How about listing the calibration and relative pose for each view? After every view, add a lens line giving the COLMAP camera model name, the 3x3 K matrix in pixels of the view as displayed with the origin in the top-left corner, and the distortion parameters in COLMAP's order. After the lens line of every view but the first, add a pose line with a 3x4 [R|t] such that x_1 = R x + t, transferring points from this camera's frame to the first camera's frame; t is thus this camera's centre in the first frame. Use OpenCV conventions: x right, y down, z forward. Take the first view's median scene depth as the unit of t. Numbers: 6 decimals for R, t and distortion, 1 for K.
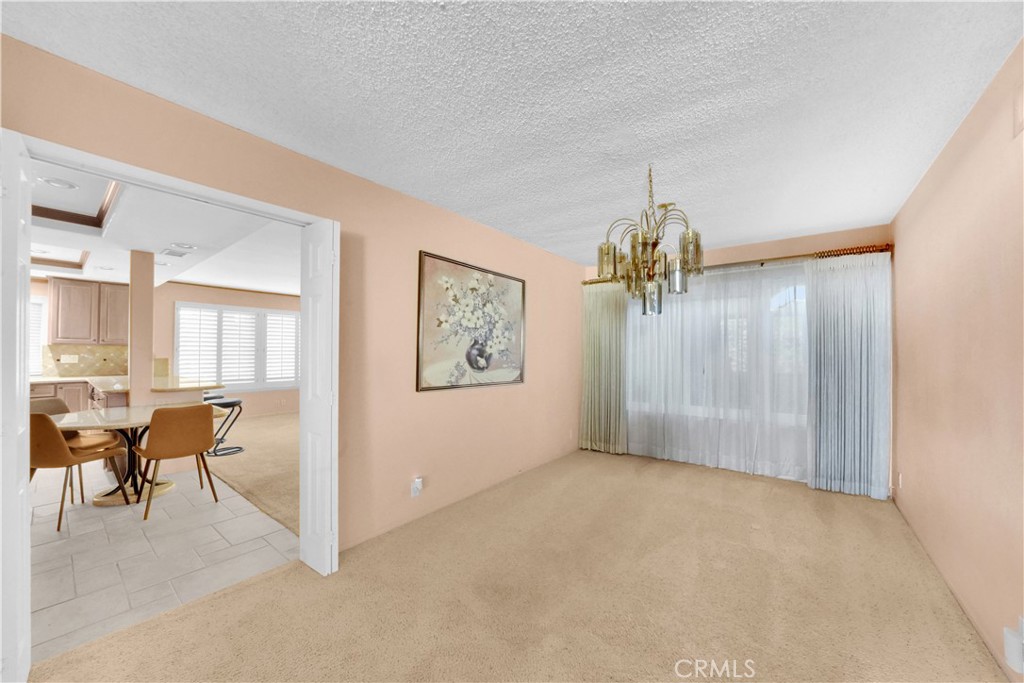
lens RADIAL K [[371.9, 0, 495.1], [0, 371.9, 337.8], [0, 0, 1]] dist [-0.014232, -0.000573]
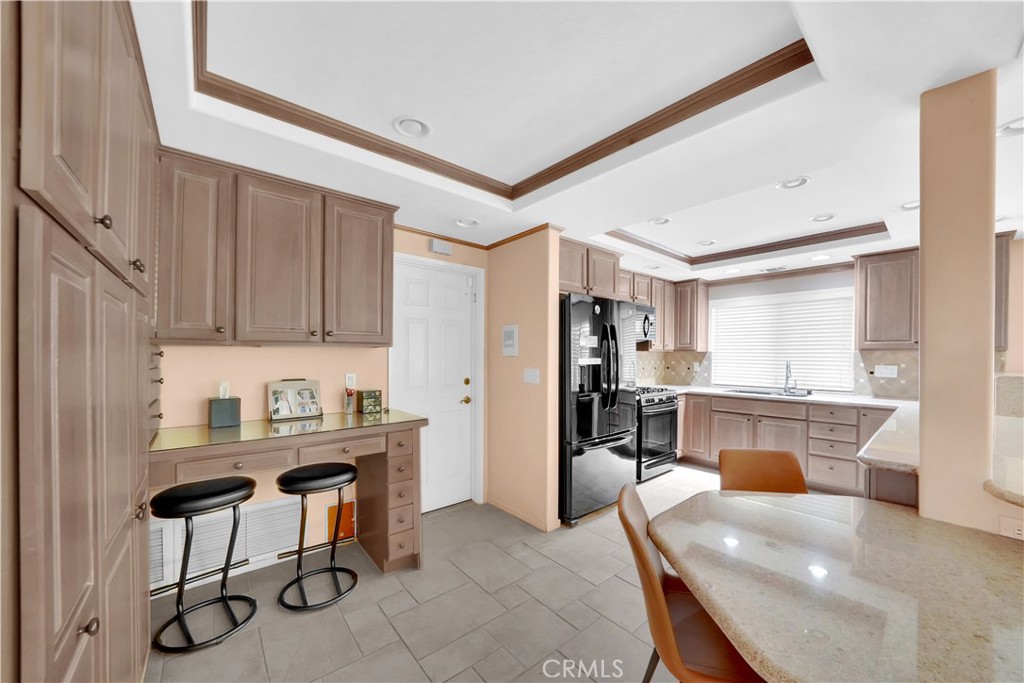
lens RADIAL K [[371.9, 0, 570.2], [0, 371.9, 365.3], [0, 0, 1]] dist [-0.014232, -0.000573]
pose [[-0.101868, 0.037433, -0.994093, -0.420161], [0.047582, 0.998331, 0.032717, -0.004222], [0.993659, -0.043968, -0.103479, 0.482369]]
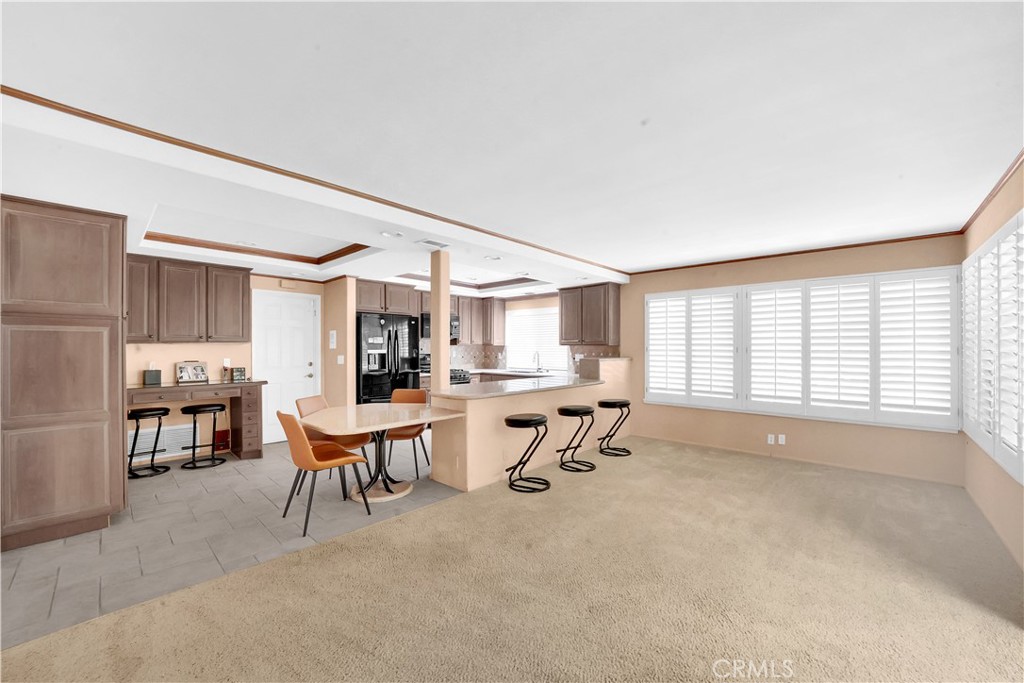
lens RADIAL K [[371.9, 0, 554.6], [0, 371.9, 359.0], [0, 0, 1]] dist [-0.014232, -0.000573]
pose [[0.009926, 0.040075, -0.999147, 0.001502], [0.046730, 0.998086, 0.040497, 0.011342], [0.998858, -0.047092, 0.008035, 0.911497]]
